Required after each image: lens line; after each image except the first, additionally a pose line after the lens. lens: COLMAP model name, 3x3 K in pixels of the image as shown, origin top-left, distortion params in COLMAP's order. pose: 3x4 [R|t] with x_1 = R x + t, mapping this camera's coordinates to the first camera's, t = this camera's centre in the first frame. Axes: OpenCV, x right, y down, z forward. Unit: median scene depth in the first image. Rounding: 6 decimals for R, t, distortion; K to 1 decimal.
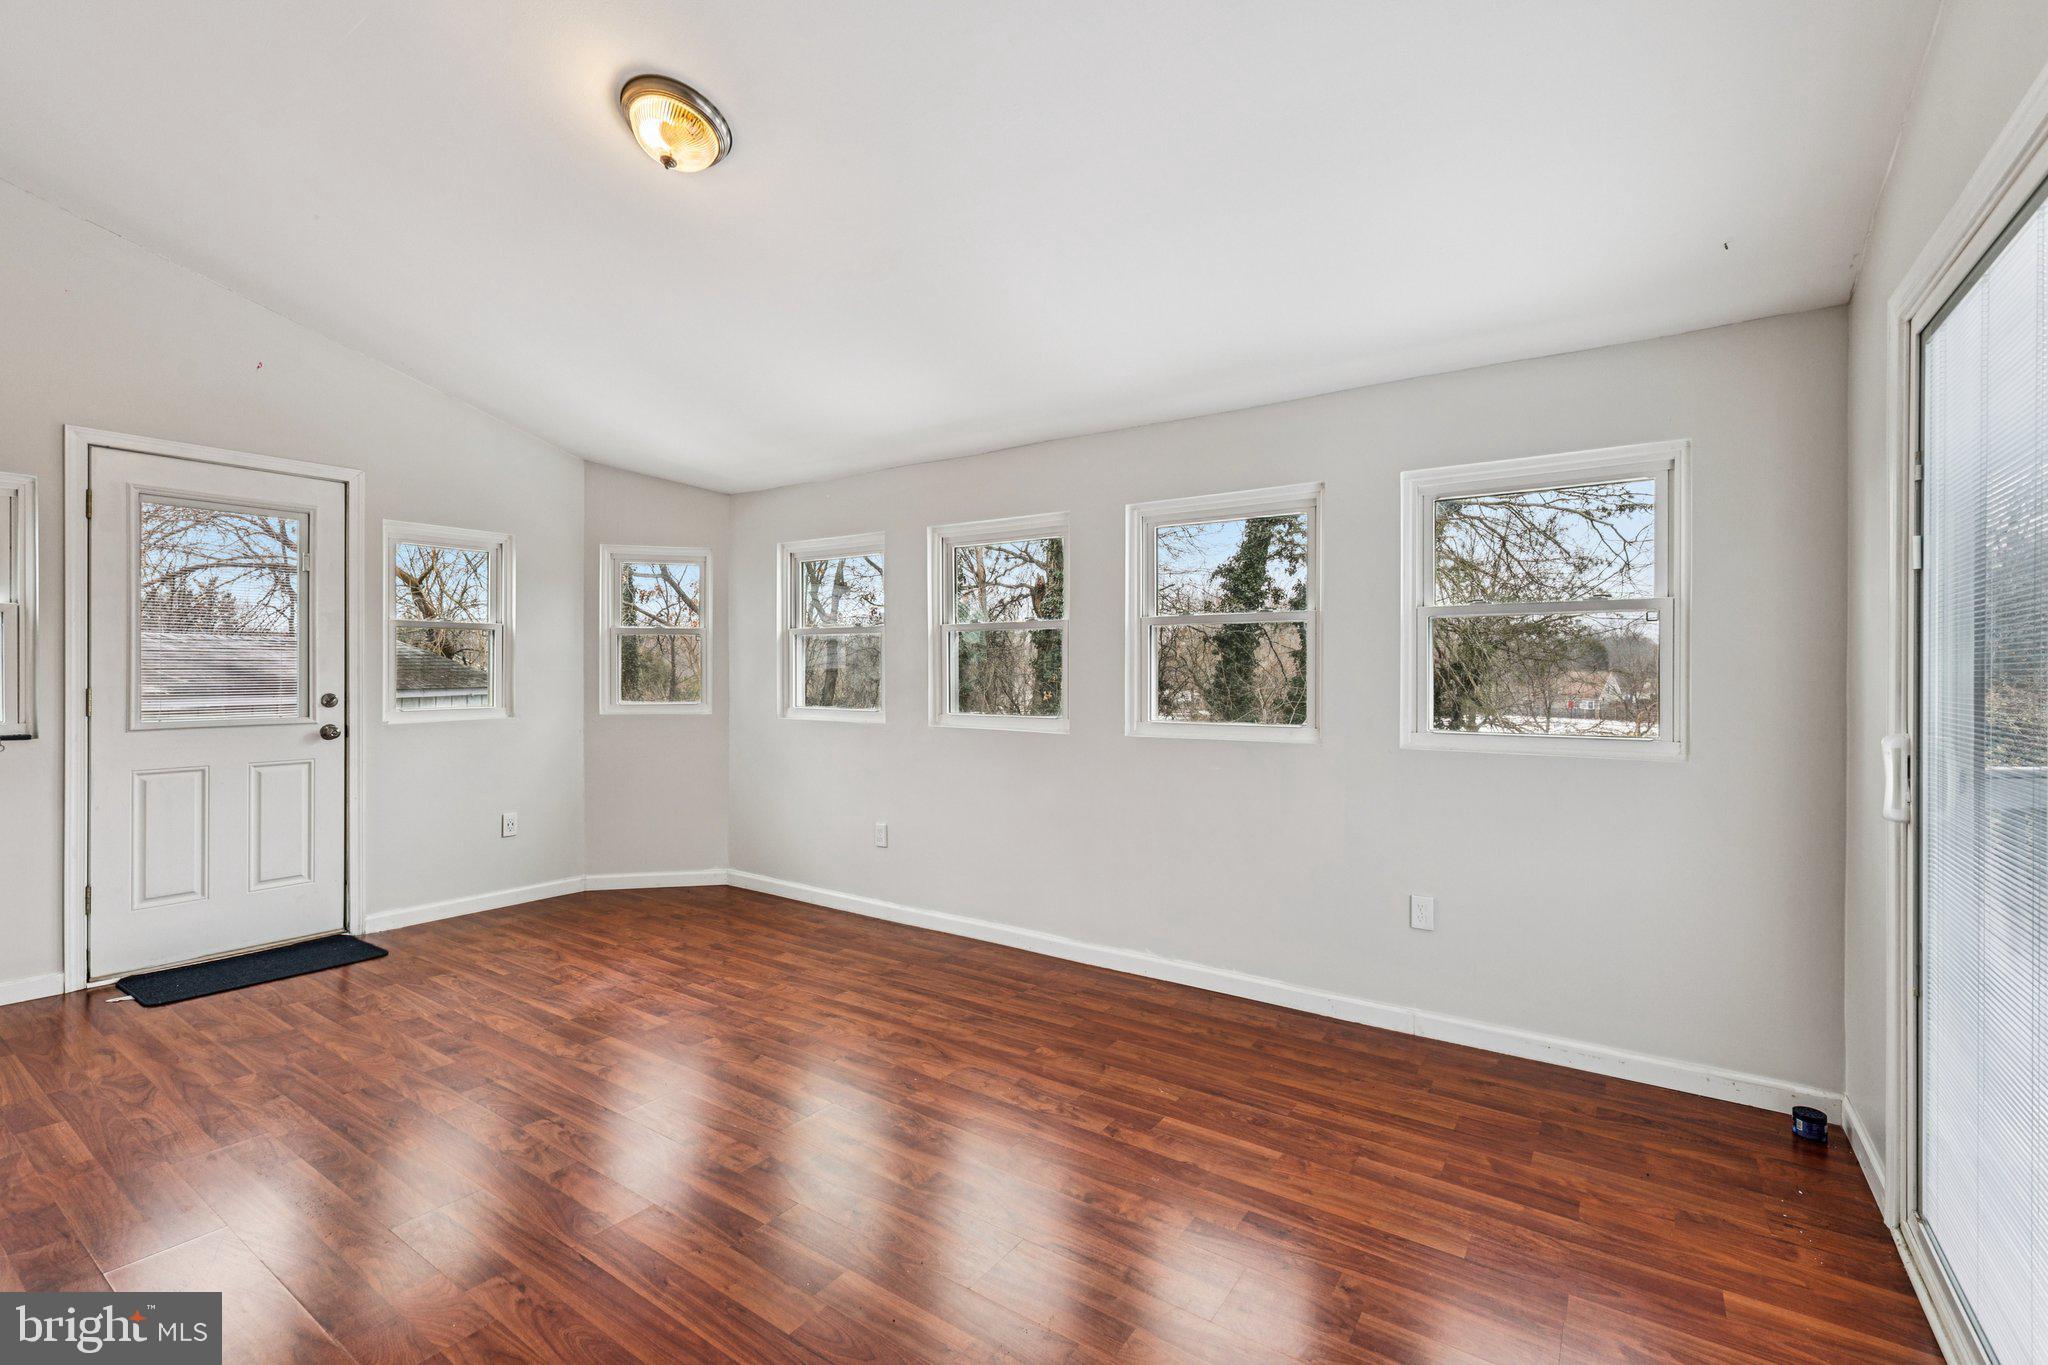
lens RADIAL K [[887.1, 0, 1019.6], [0, 887.1, 666.6], [0, 0, 1]] dist [0.002359, -0.000276]
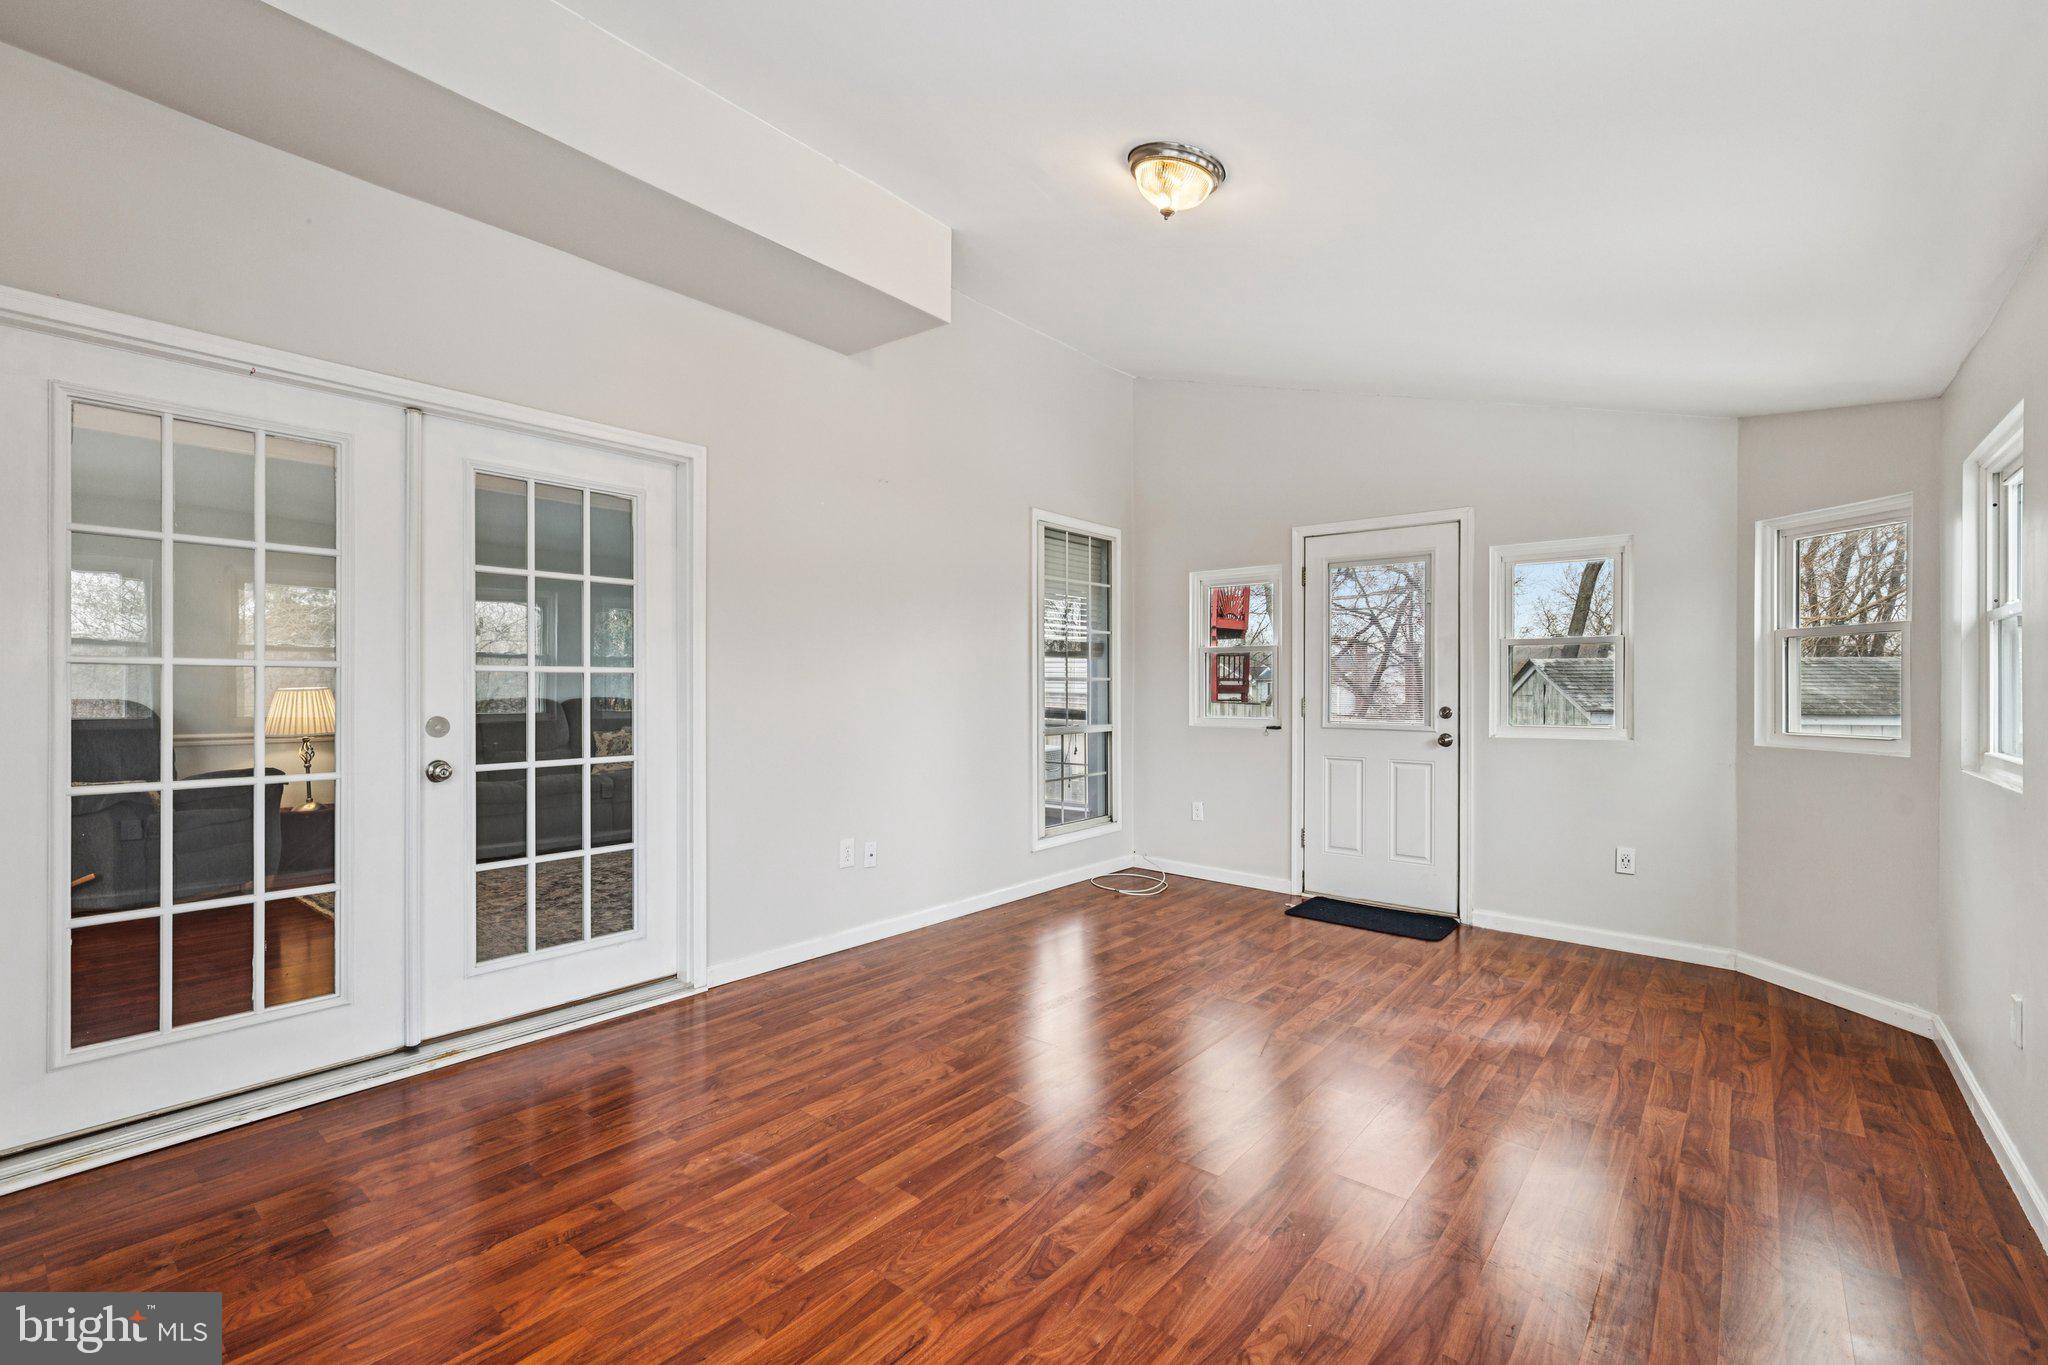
lens RADIAL K [[887.1, 0, 1021.7], [0, 887.1, 683.7], [0, 0, 1]] dist [0.002359, -0.000276]
pose [[-0.081114, -0.007026, -0.996680, 0.449630], [-0.002704, 0.999973, -0.006829, 0.010740], [0.996701, 0.002141, -0.081131, 0.582409]]
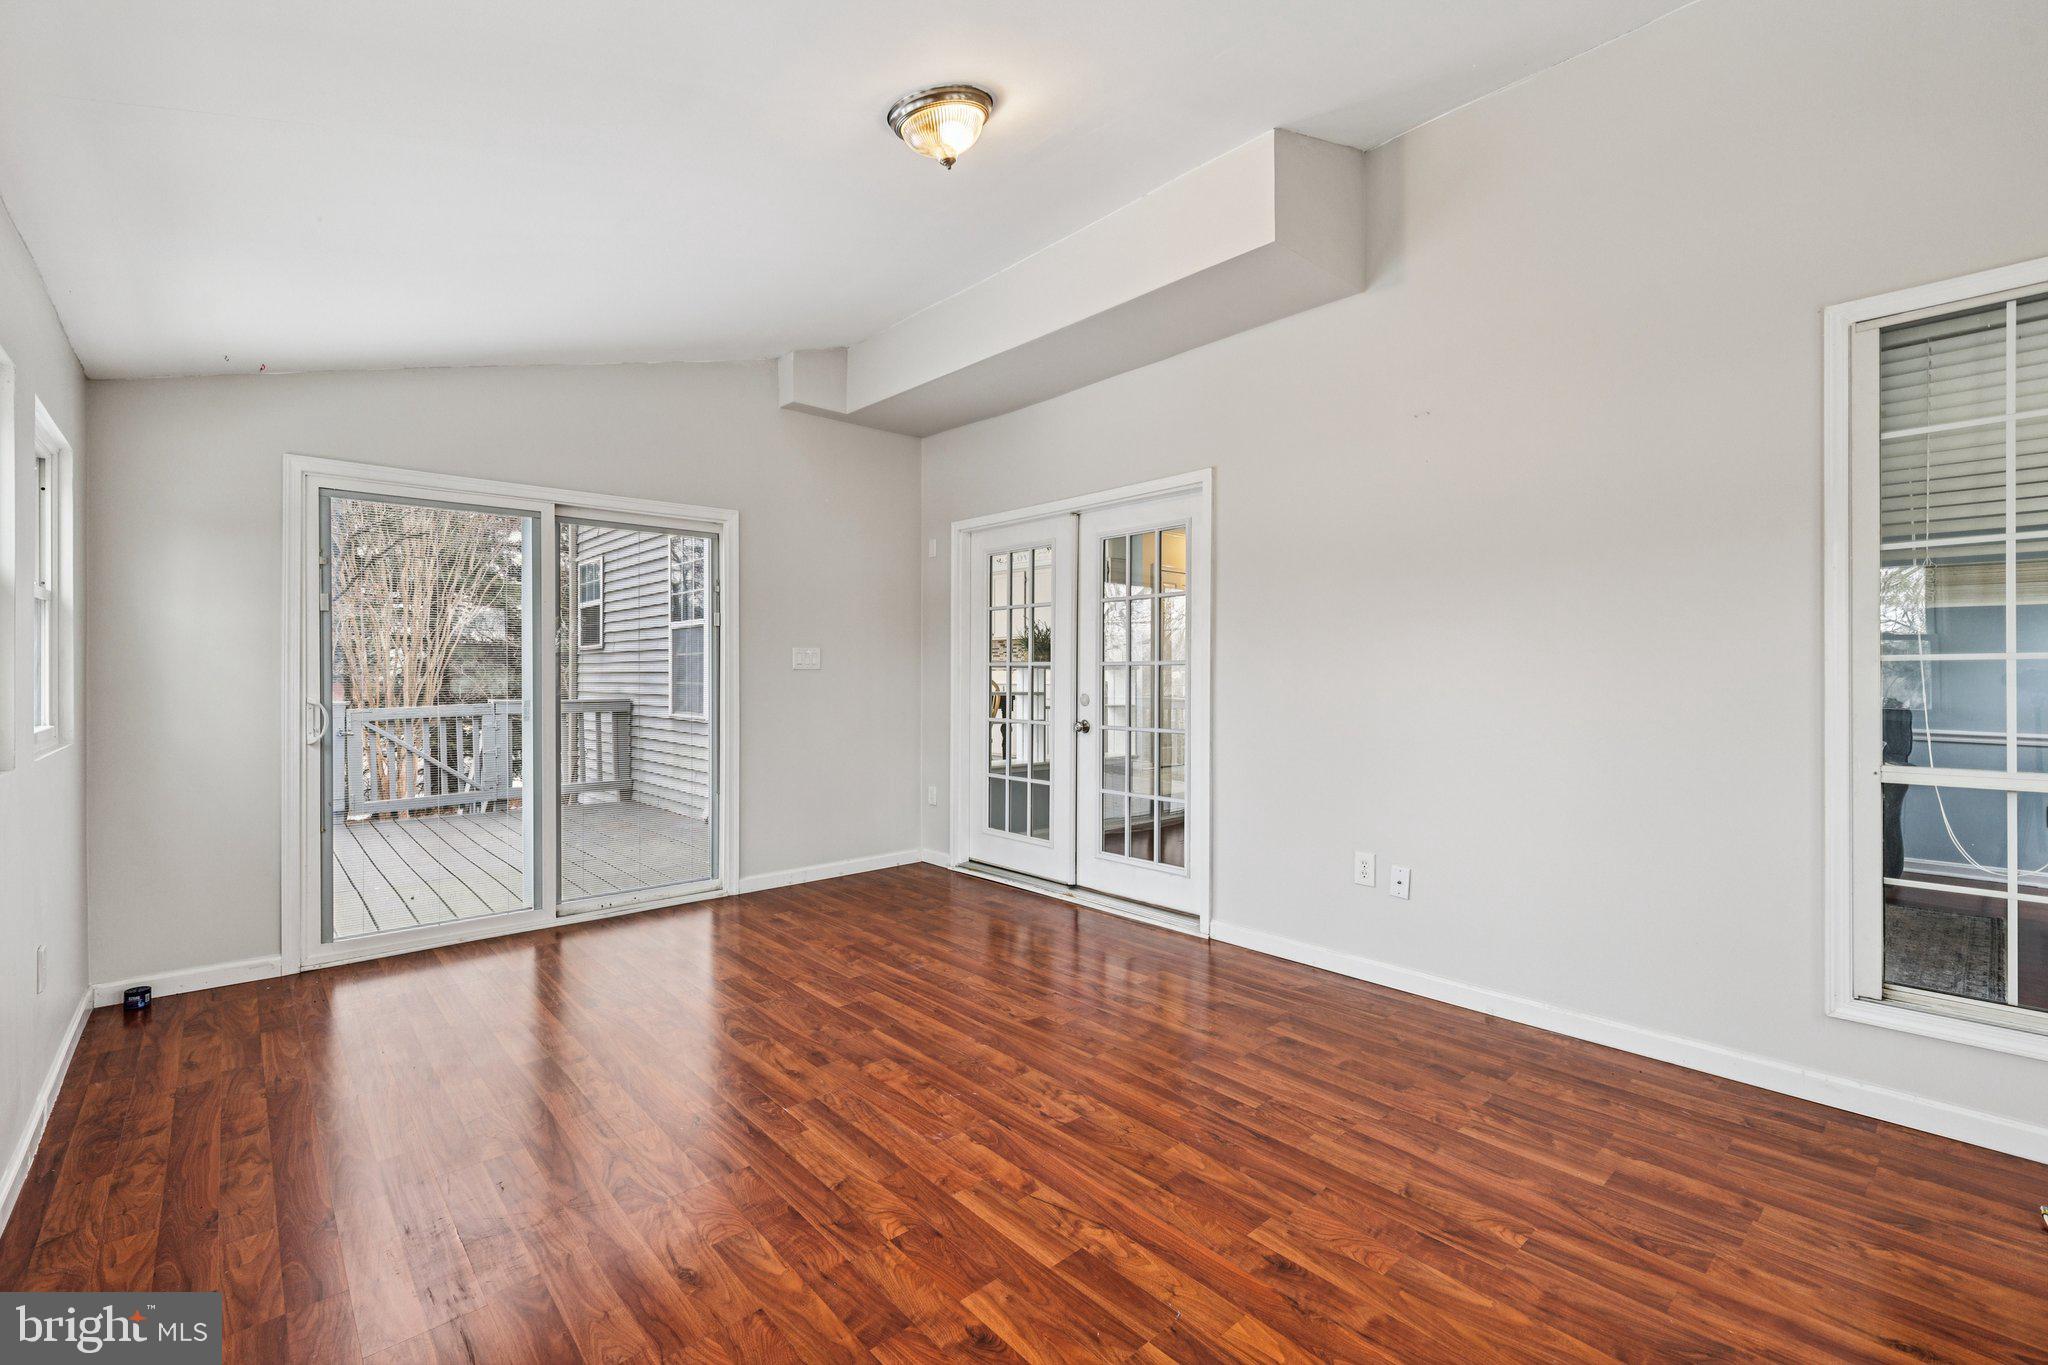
lens RADIAL K [[887.1, 0, 1025.5], [0, 887.1, 679.3], [0, 0, 1]] dist [0.002359, -0.000276]
pose [[-0.973286, -0.006547, 0.229502, -0.458219], [-0.005872, 0.999976, 0.003624, 0.010058], [-0.229520, 0.002179, -0.973302, 1.255353]]
